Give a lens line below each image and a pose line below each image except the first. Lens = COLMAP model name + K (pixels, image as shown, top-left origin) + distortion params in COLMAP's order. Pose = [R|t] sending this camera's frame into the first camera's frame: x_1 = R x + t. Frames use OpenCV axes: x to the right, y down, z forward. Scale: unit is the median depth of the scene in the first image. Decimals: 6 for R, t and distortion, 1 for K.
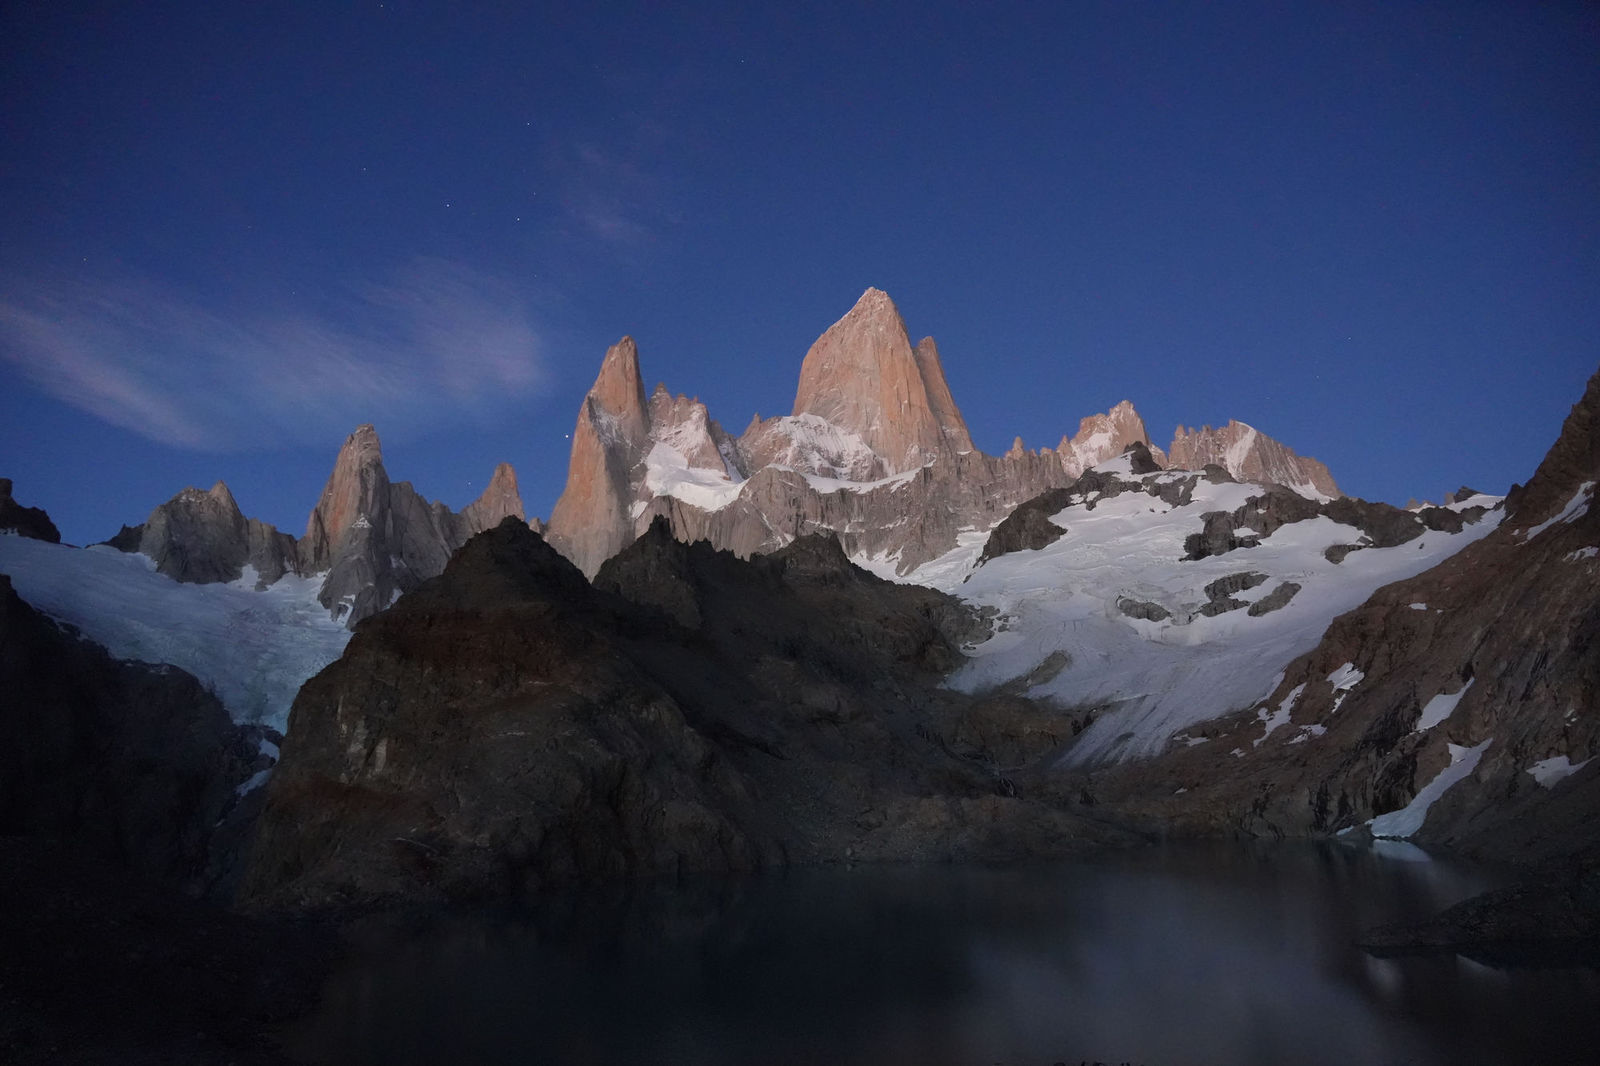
lens RADIAL K [[1131.6, 0, 796.7], [0, 1131.6, 549.6], [0, 0, 1]] dist [-0.030917, 0.011517]
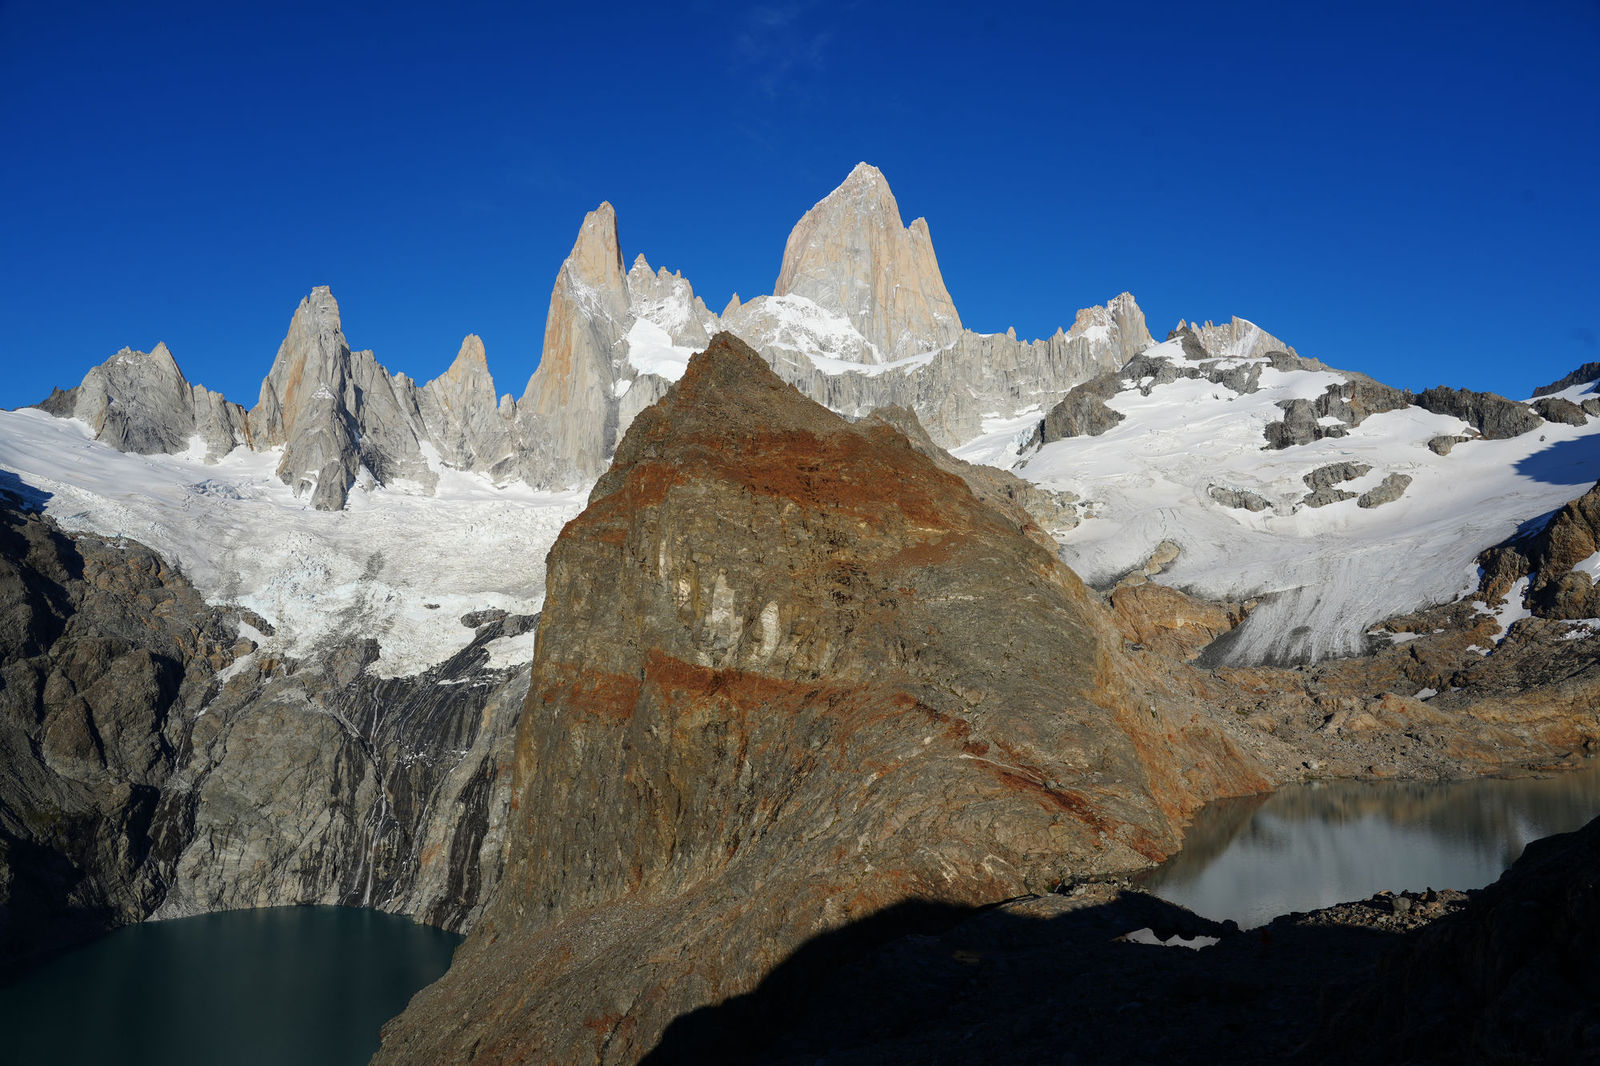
lens RADIAL K [[1131.6, 0, 808.8], [0, 1131.6, 555.6], [0, 0, 1]] dist [-0.030917, 0.011517]
pose [[0.997204, 0.022096, 0.071388, -0.090781], [-0.028847, 0.995062, 0.094967, 0.017474], [-0.068937, -0.096761, 0.992917, 0.076604]]
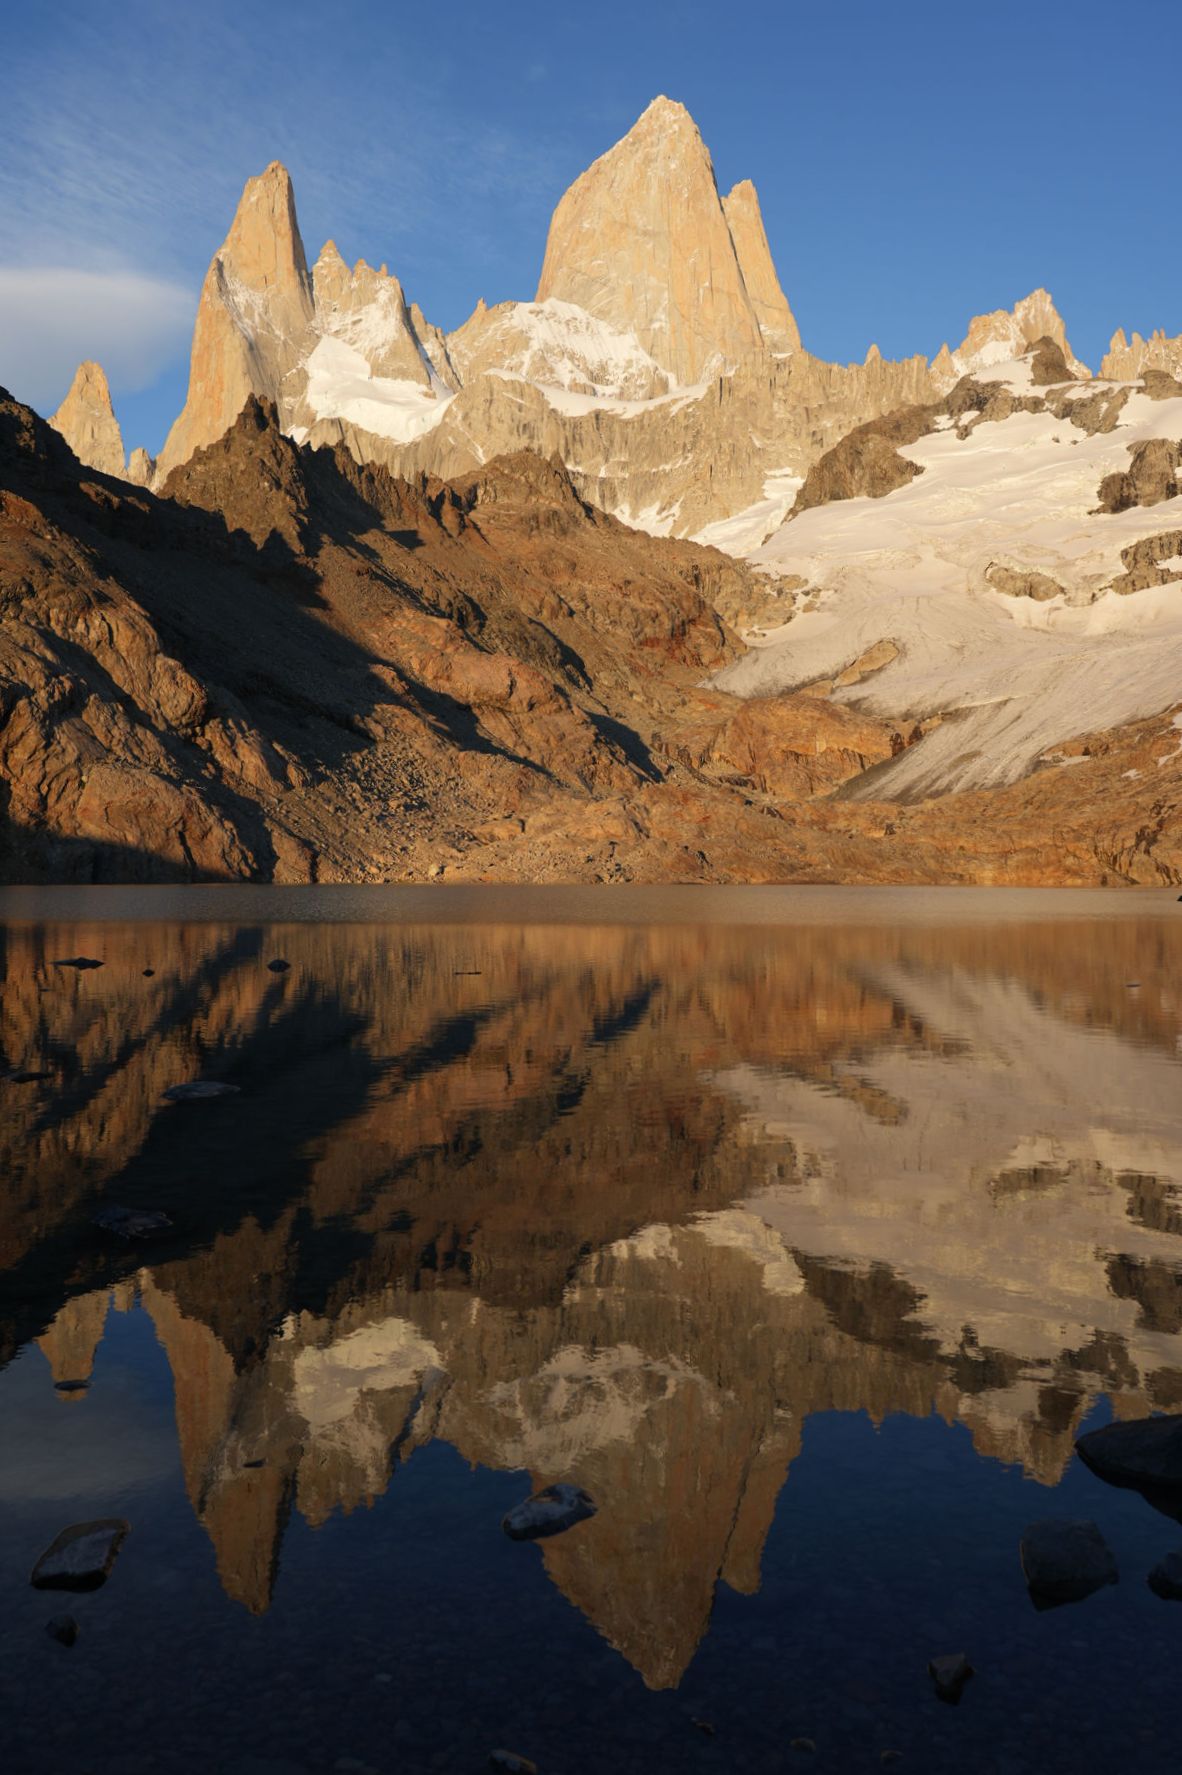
lens RADIAL K [[1612.7, 0, 592.2], [0, 1612.7, 843.4], [0, 0, 1]] dist [0.013728, 0.005968]
pose [[0.999460, 0.020428, 0.025724, 0.027904], [-0.024959, 0.981393, 0.190381, 0.023481], [-0.021356, -0.190920, 0.981373, 0.043637]]
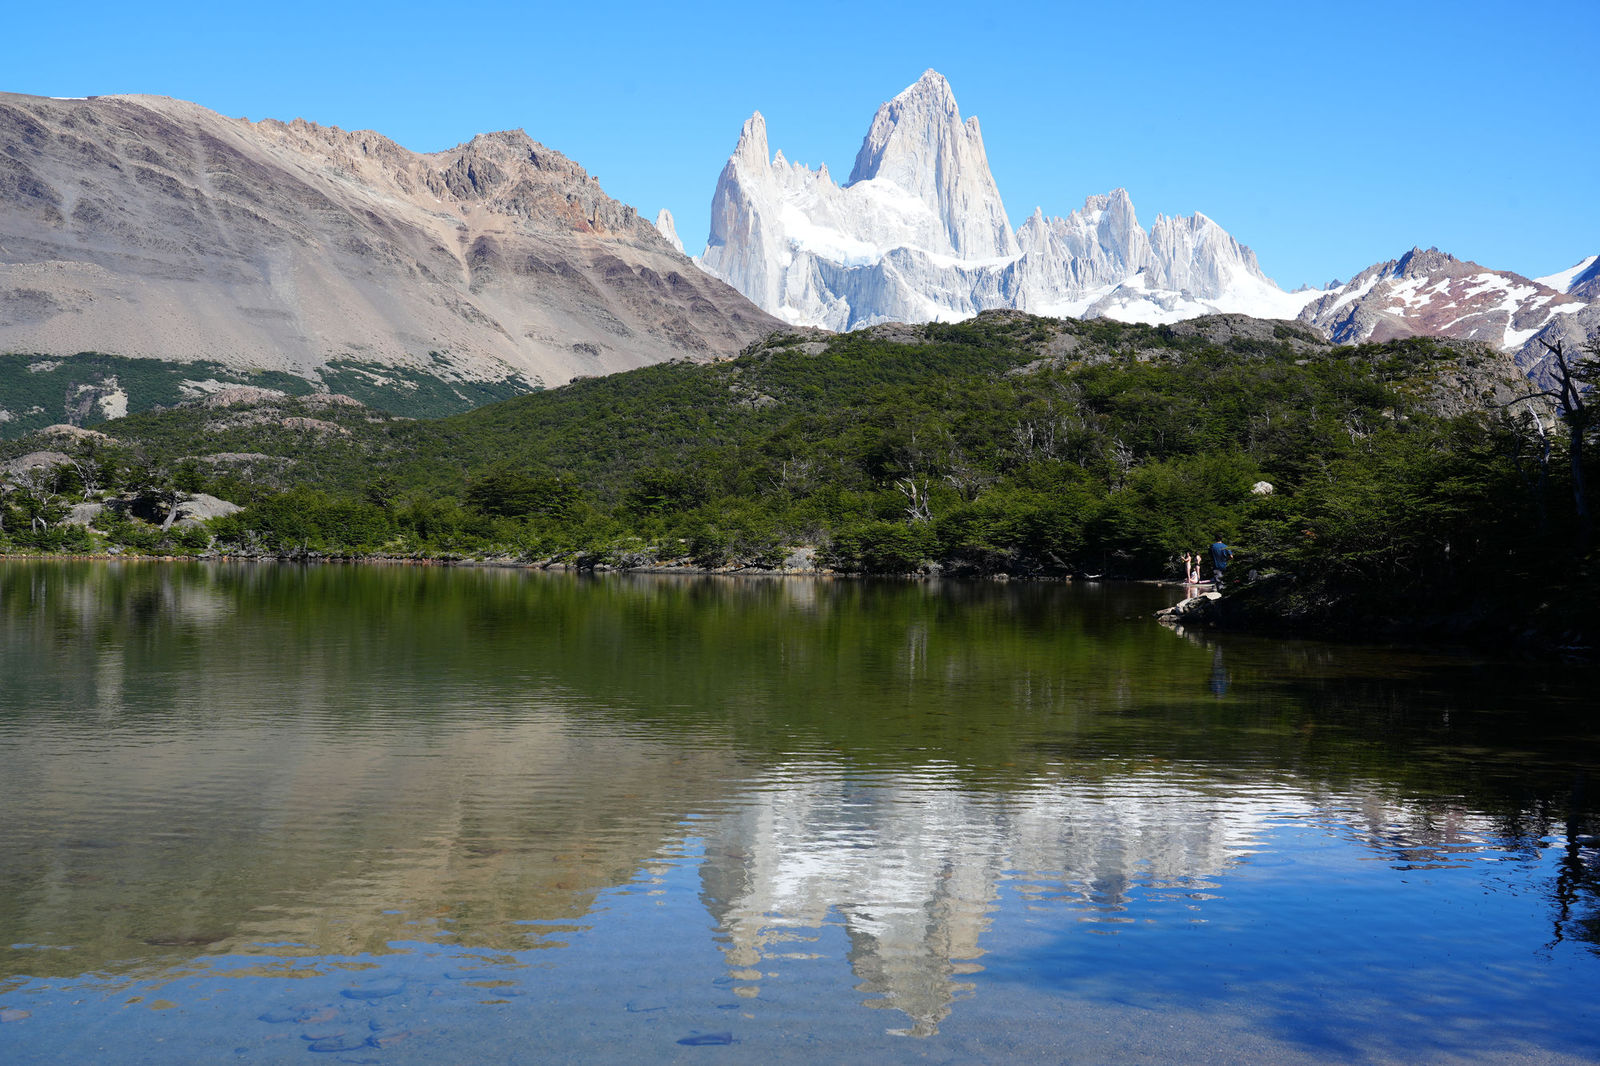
lens RADIAL K [[1606.5, 0, 812.1], [0, 1606.5, 574.1], [0, 0, 1]] dist [0.110453, 0.000000]
pose [[0.985903, 0.026417, 0.165222, -0.797074], [-0.063877, 0.972092, 0.225736, -0.203038], [-0.154647, -0.233108, 0.960075, -1.899101]]
